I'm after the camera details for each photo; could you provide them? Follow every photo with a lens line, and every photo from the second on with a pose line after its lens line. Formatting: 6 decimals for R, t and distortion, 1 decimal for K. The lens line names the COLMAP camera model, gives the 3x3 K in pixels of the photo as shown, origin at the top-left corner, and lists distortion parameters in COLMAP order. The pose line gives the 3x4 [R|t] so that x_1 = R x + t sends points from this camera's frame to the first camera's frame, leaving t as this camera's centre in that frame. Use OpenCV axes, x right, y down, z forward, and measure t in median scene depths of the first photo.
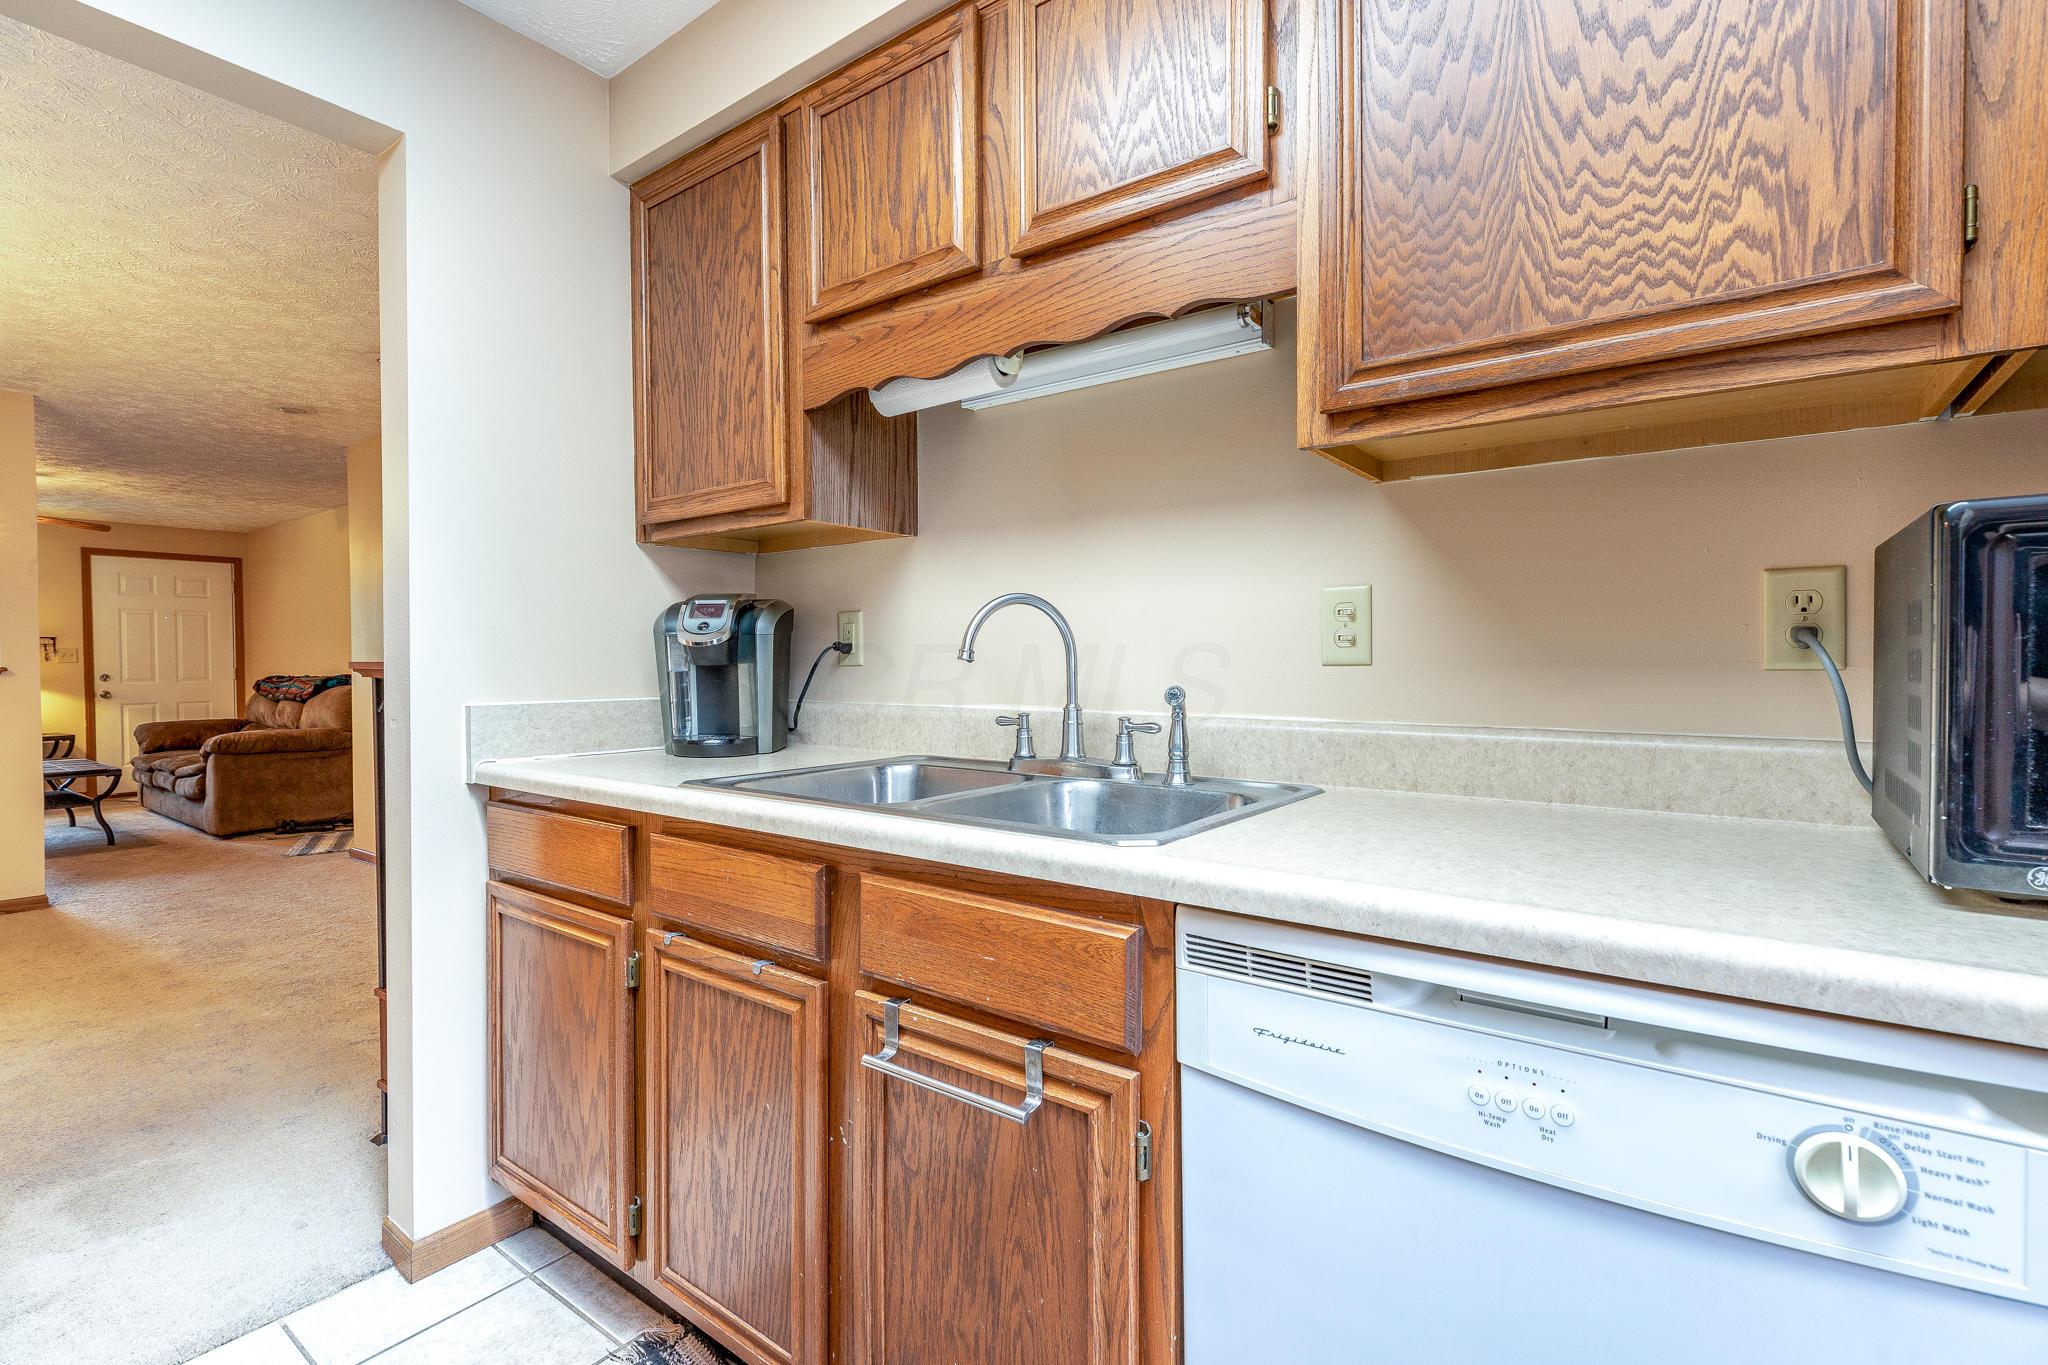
lens RADIAL K [[914.8, 0, 1026.8], [0, 914.8, 671.1], [0, 0, 1]] dist [0.001571, -0.000519]
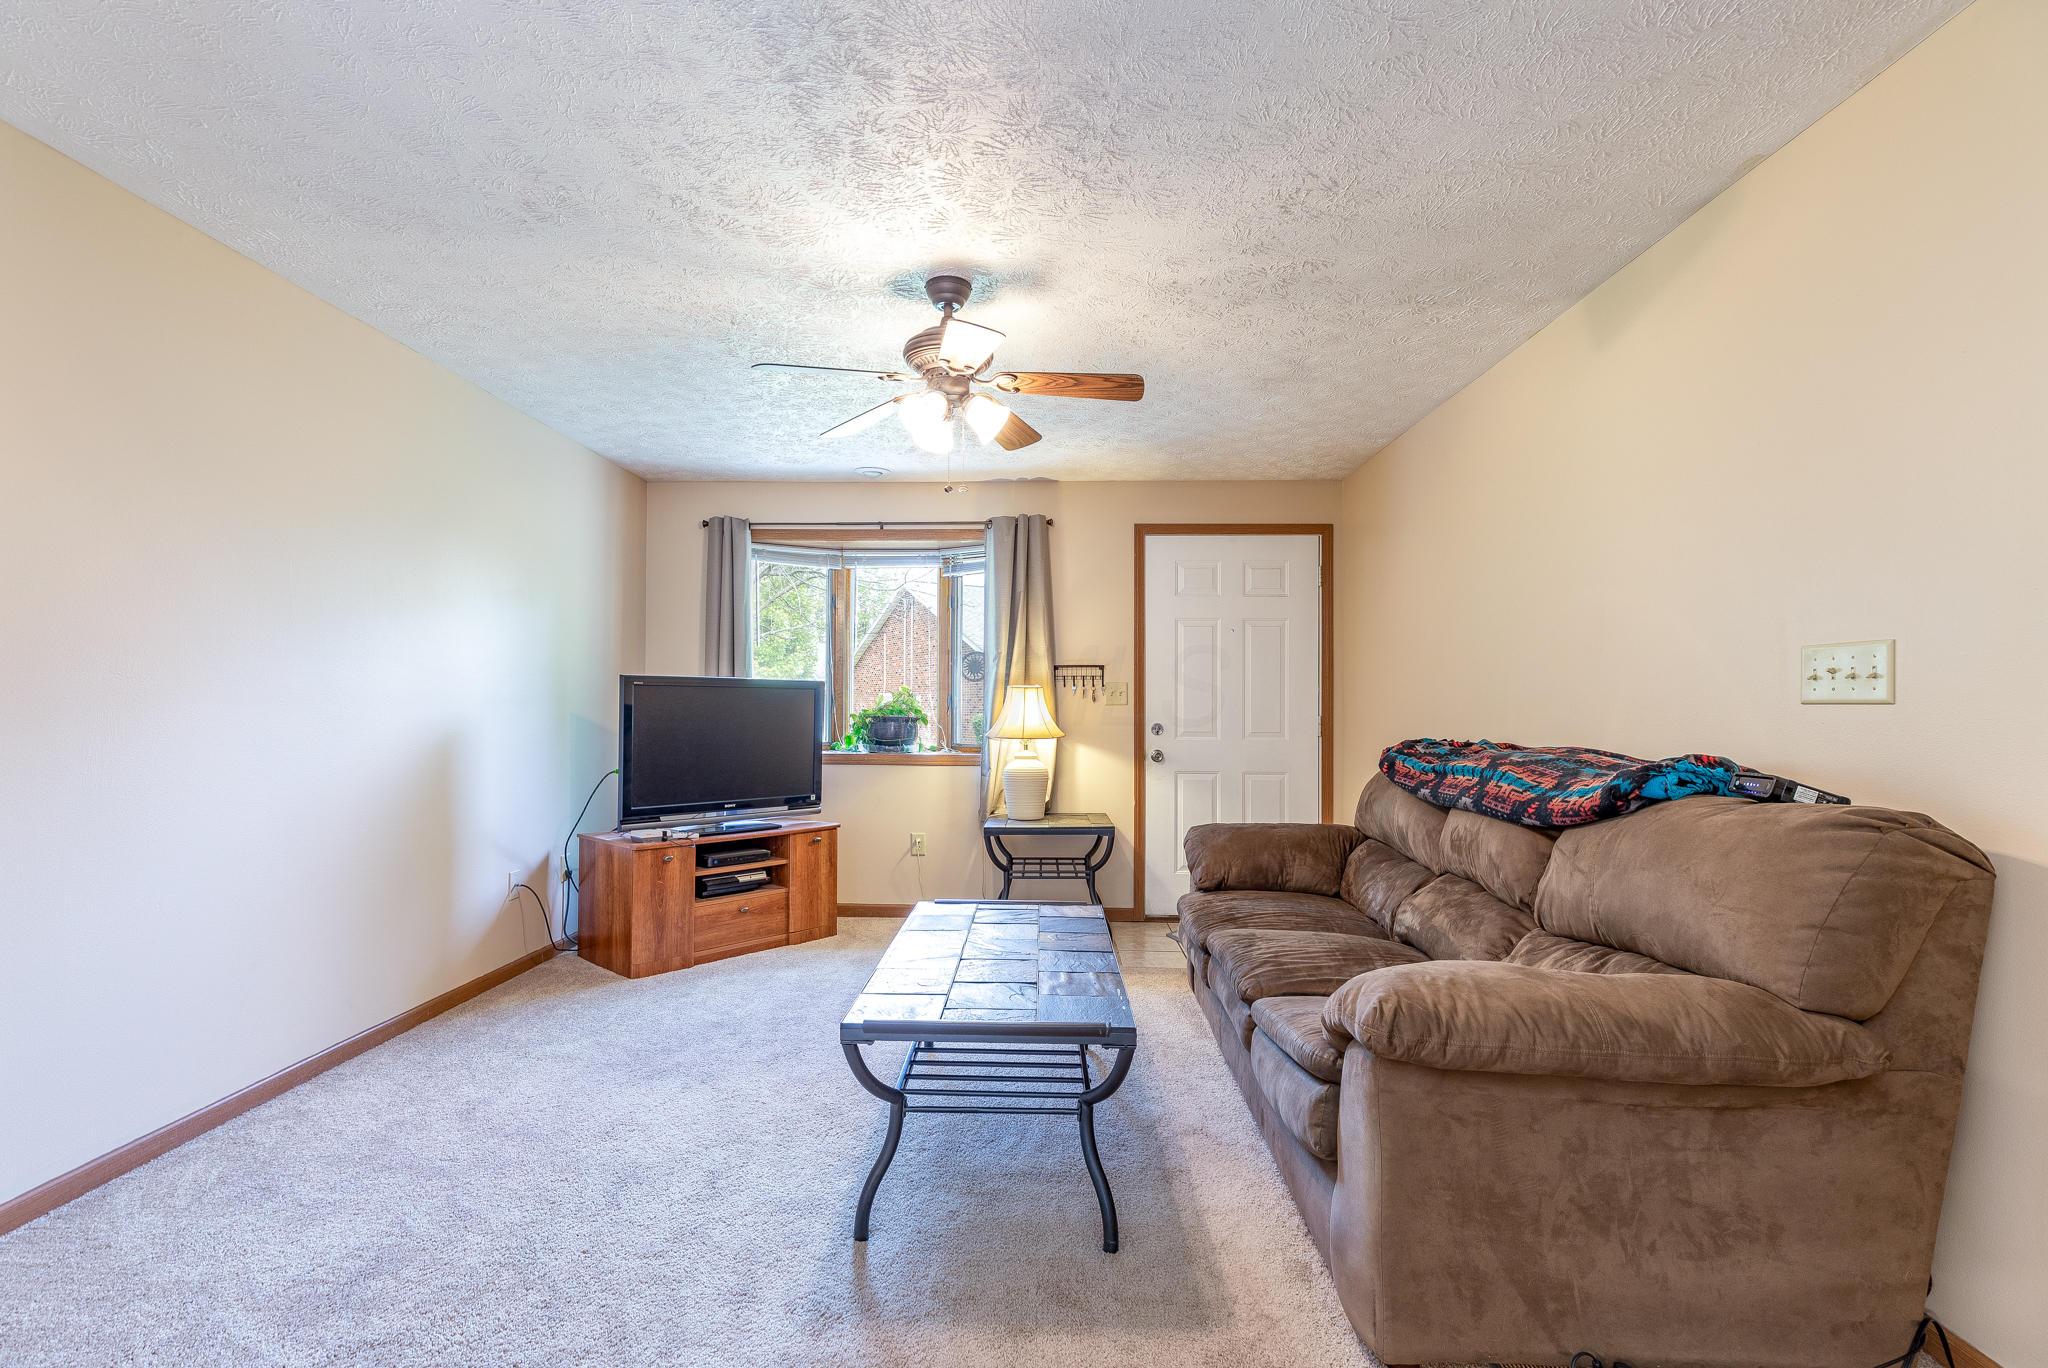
lens RADIAL K [[960.1, 0, 1024.0], [0, 960.1, 684.0], [0, 0, 1]] dist [-0.001635, -0.000504]
pose [[0.574125, -0.006345, -0.818743, -2.205905], [-0.023351, 0.999436, -0.024120, -0.023143], [0.818434, 0.032966, 0.573654, 2.317619]]
